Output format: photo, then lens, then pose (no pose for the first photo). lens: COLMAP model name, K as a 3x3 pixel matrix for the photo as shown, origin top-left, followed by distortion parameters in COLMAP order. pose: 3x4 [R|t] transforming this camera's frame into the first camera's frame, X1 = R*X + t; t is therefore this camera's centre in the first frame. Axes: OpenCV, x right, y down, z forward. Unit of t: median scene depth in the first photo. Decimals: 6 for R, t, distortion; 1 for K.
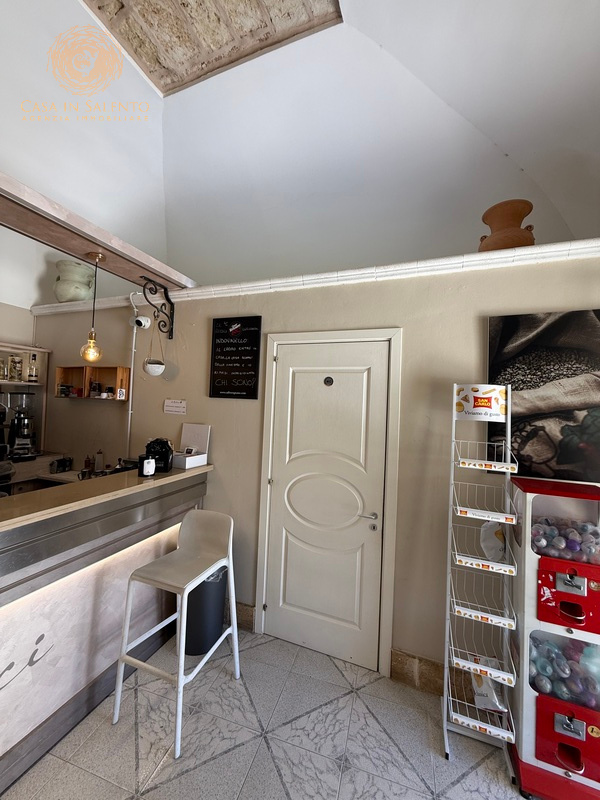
lens RADIAL K [[318.1, 0, 301.0], [0, 318.1, 397.5], [0, 0, 1]] dist [-0.000001, 0.000540]
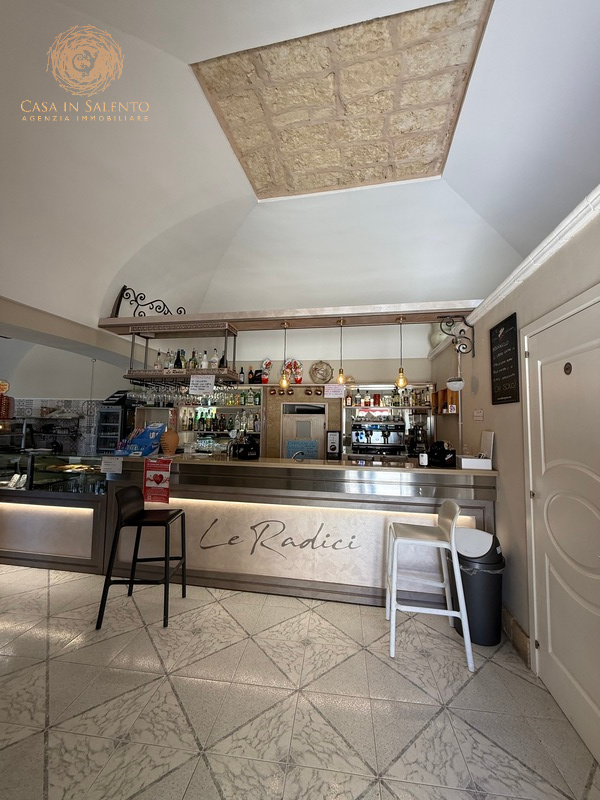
lens RADIAL K [[318.1, 0, 301.0], [0, 318.1, 397.5], [0, 0, 1]] dist [-0.000001, 0.000540]
pose [[0.176623, -0.110691, -0.978035, 0.650513], [0.016277, 0.993849, -0.109542, 0.083772], [0.984144, 0.003428, 0.177338, 0.217984]]
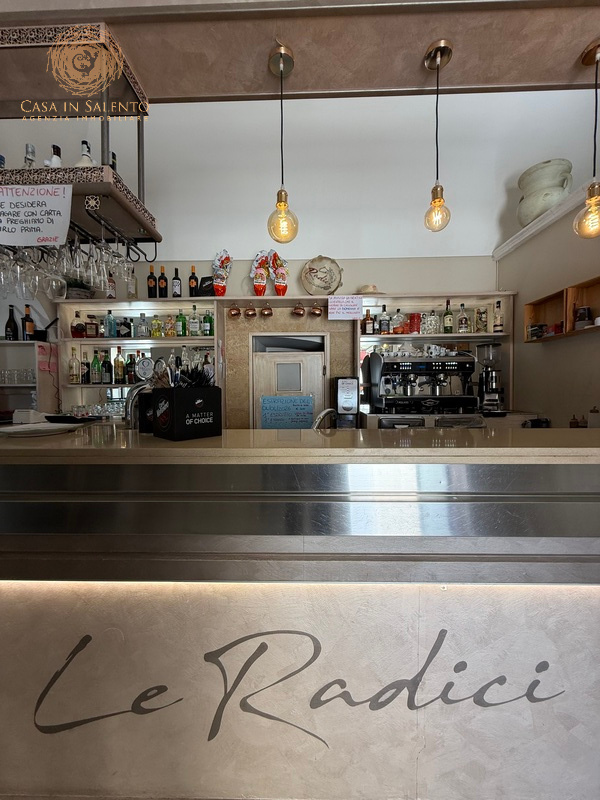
lens RADIAL K [[318.1, 0, 301.0], [0, 318.1, 397.5], [0, 0, 1]] dist [-0.000001, 0.000540]
pose [[0.323630, -0.012012, -0.946107, -0.241514], [0.041504, 0.999137, 0.001511, 0.143066], [0.945273, -0.039756, 0.323850, 0.243408]]
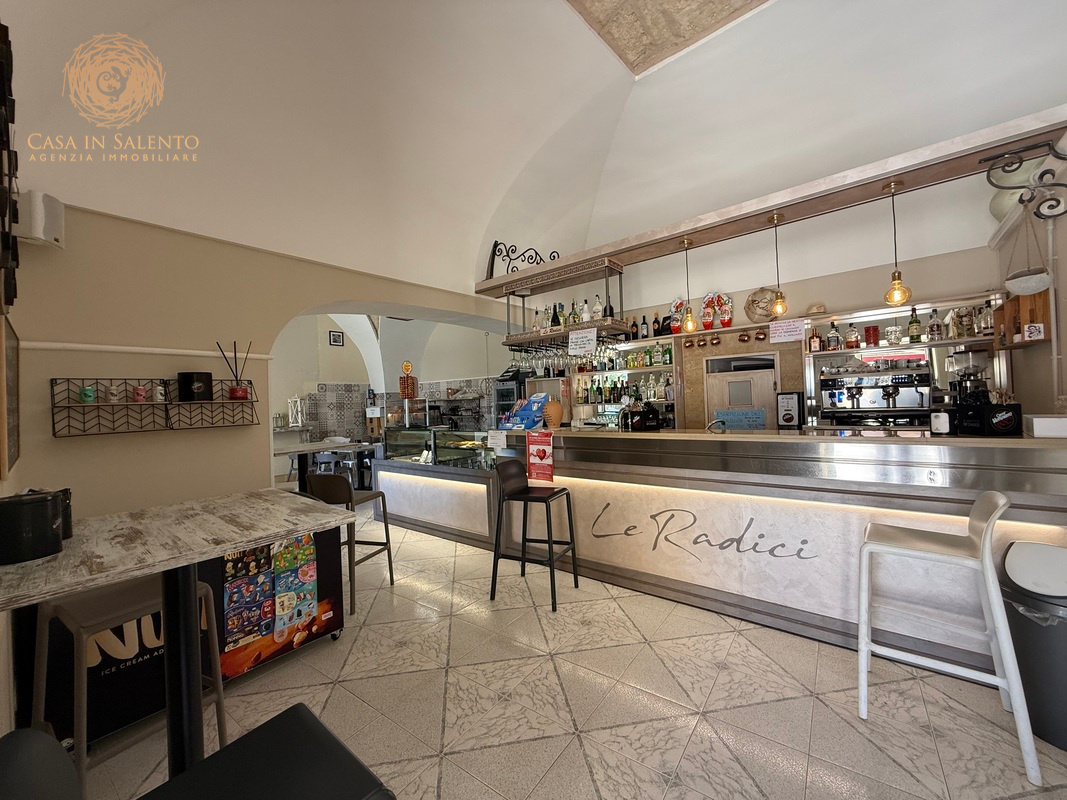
lens RADIAL K [[424.2, 0, 530.3], [0, 424.2, 398.3], [0, 0, 1]] dist [-0.000001, 0.000540]
pose [[-0.332634, -0.033511, -0.942460, 0.694610], [0.049697, 0.997357, -0.053003, 0.140125], [0.941746, -0.064468, -0.330090, 0.349331]]
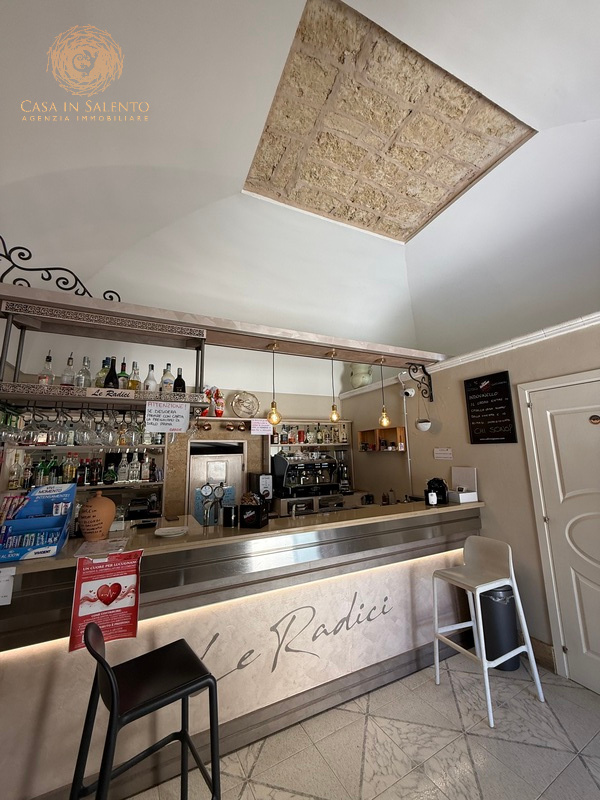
lens RADIAL K [[318.1, 0, 301.0], [0, 318.1, 397.5], [0, 0, 1]] dist [-0.000001, 0.000540]
pose [[0.723205, -0.173029, -0.668607, 0.090597], [0.067381, 0.981166, -0.181033, 0.000652], [0.687339, 0.085873, 0.721243, -0.357924]]
